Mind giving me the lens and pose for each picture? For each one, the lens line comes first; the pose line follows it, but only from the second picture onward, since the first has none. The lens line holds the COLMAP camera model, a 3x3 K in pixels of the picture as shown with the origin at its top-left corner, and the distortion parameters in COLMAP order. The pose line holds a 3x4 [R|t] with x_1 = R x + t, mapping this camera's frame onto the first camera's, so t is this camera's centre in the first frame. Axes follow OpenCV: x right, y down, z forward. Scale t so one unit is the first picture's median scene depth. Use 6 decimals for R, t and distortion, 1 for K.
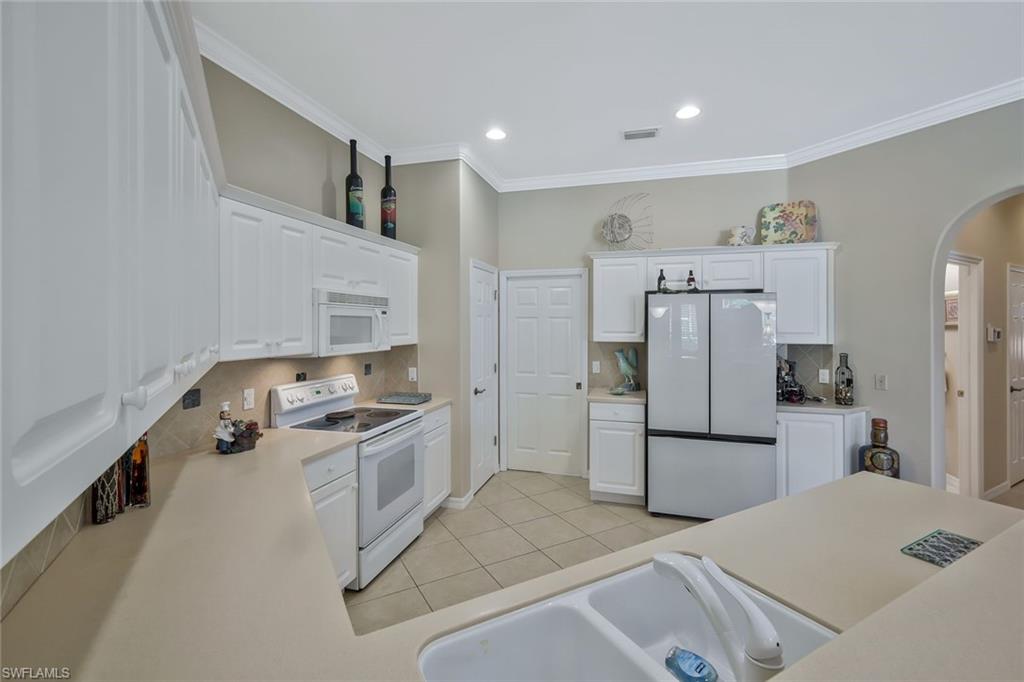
lens RADIAL K [[454.6, 0, 517.1], [0, 454.6, 322.2], [0, 0, 1]] dist [0.011504, -0.002093]
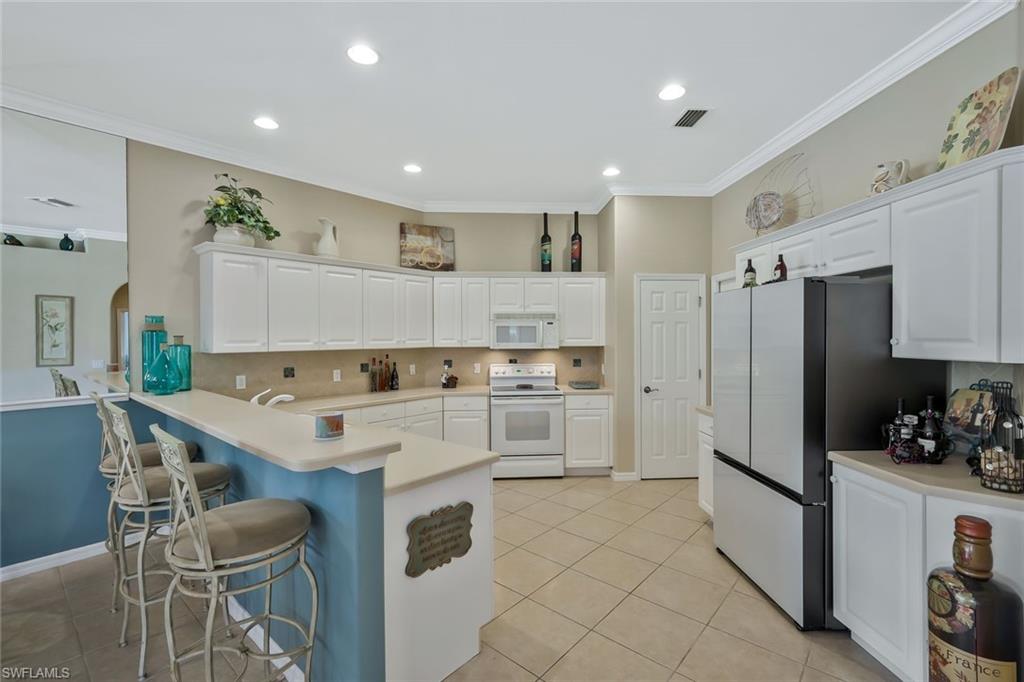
lens RADIAL K [[454.6, 0, 513.3], [0, 454.6, 337.0], [0, 0, 1]] dist [0.011504, -0.002093]
pose [[0.326023, 0.000817, -0.945362, 0.984268], [0.007644, 0.999965, 0.003500, 0.016227], [0.945331, -0.008368, 0.326005, 0.352830]]
